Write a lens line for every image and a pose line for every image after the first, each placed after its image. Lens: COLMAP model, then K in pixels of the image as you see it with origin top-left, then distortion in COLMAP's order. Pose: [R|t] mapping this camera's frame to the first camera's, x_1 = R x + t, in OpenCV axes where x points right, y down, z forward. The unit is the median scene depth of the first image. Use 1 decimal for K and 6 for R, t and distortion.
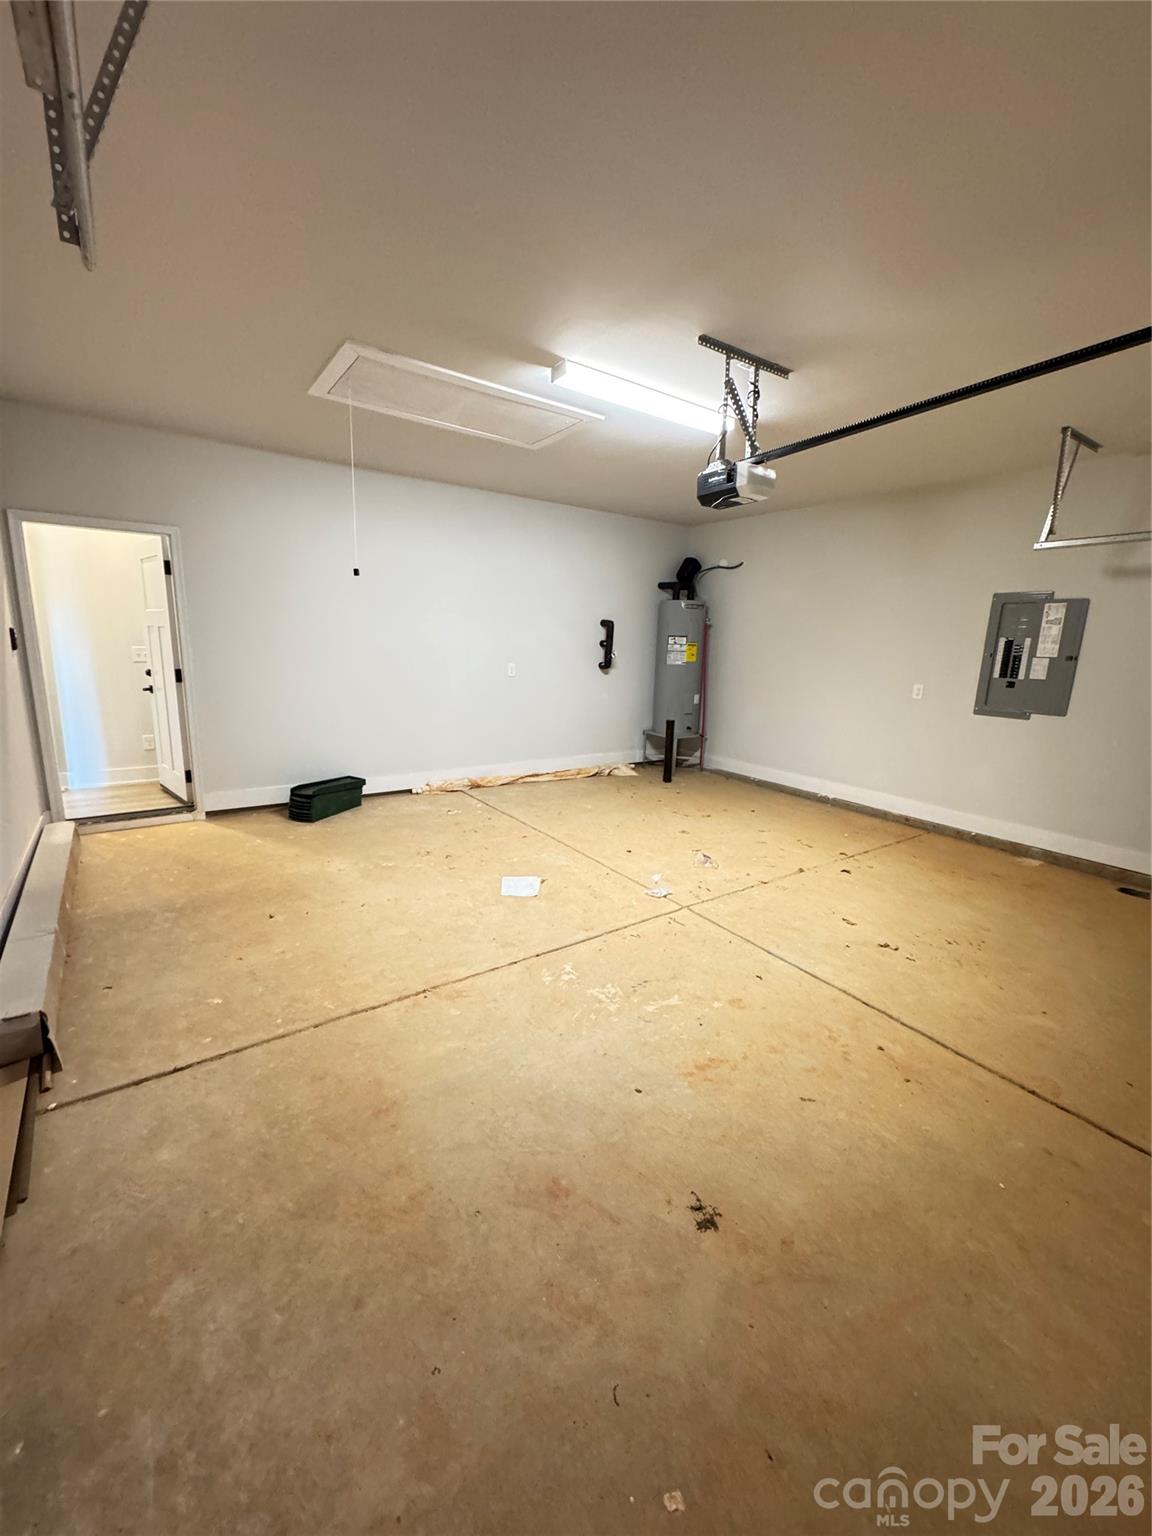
lens RADIAL K [[613.7, 0, 576.8], [0, 613.7, 770.3], [0, 0, 1]] dist [0.001584, 0.000116]
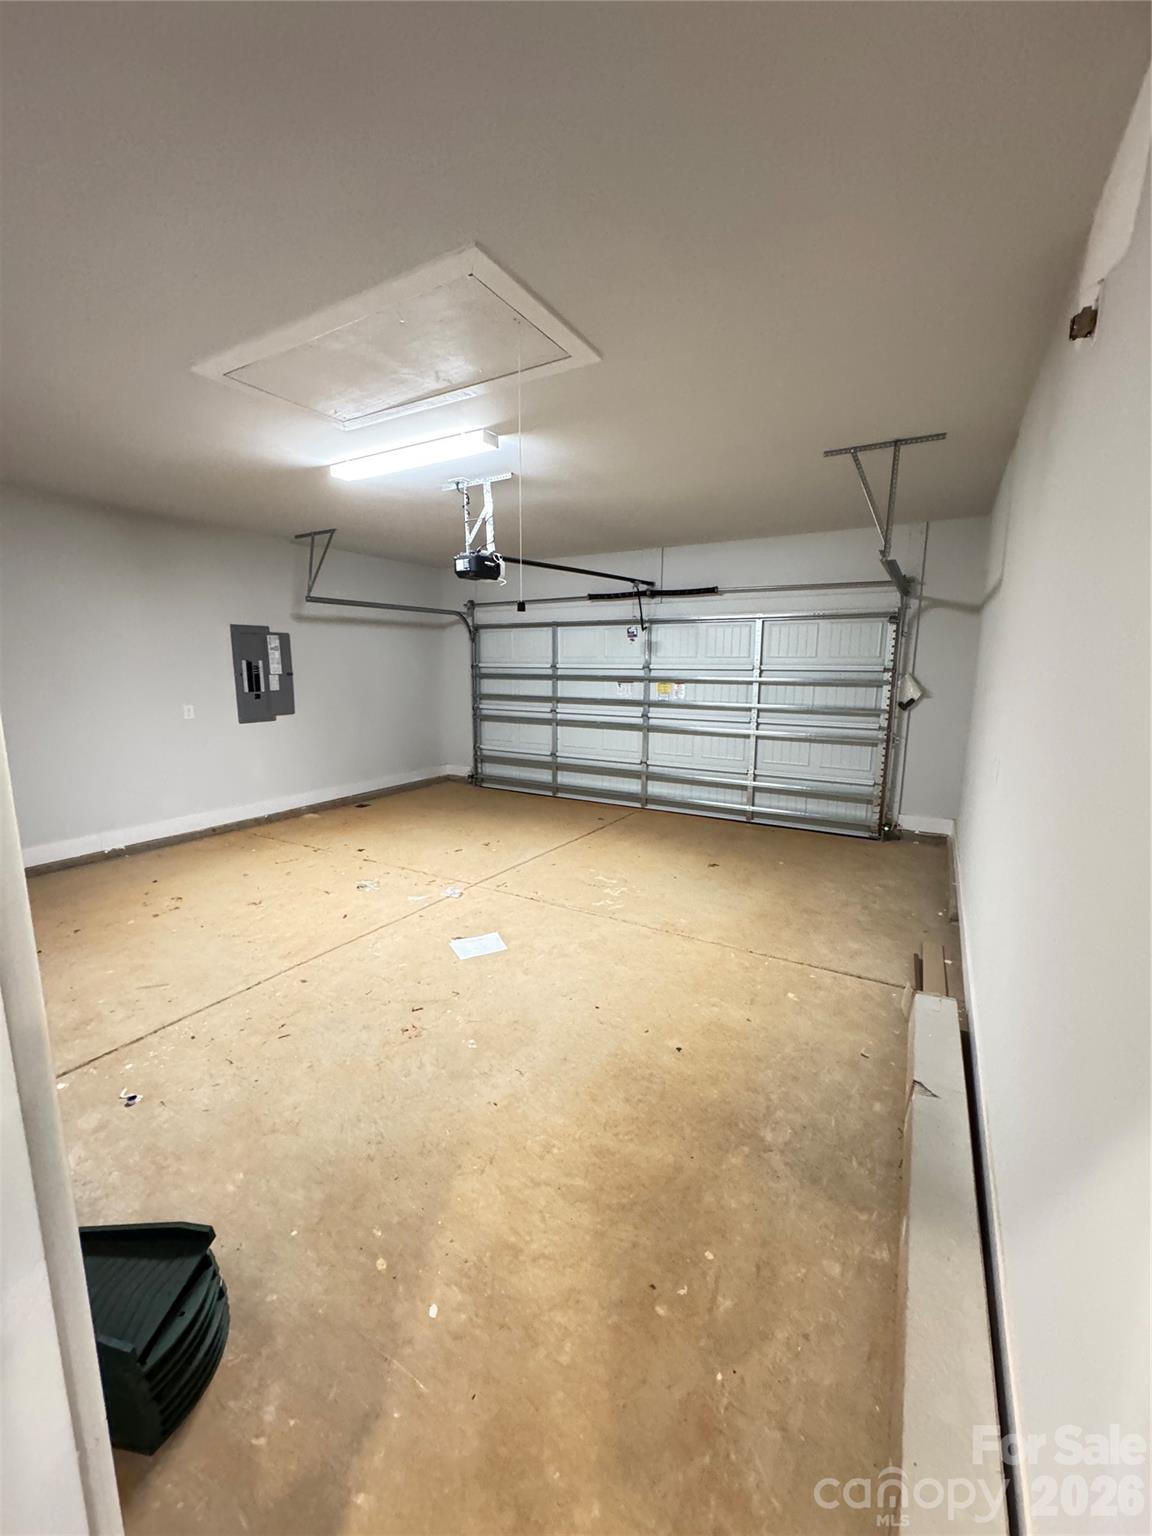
lens RADIAL K [[613.7, 0, 576.8], [0, 613.7, 770.3], [0, 0, 1]] dist [0.001584, 0.000116]
pose [[-0.411855, -0.191915, 0.890811, -0.907418], [0.171804, 0.943686, 0.282737, -0.293853], [-0.894907, 0.269491, -0.355690, 1.091891]]
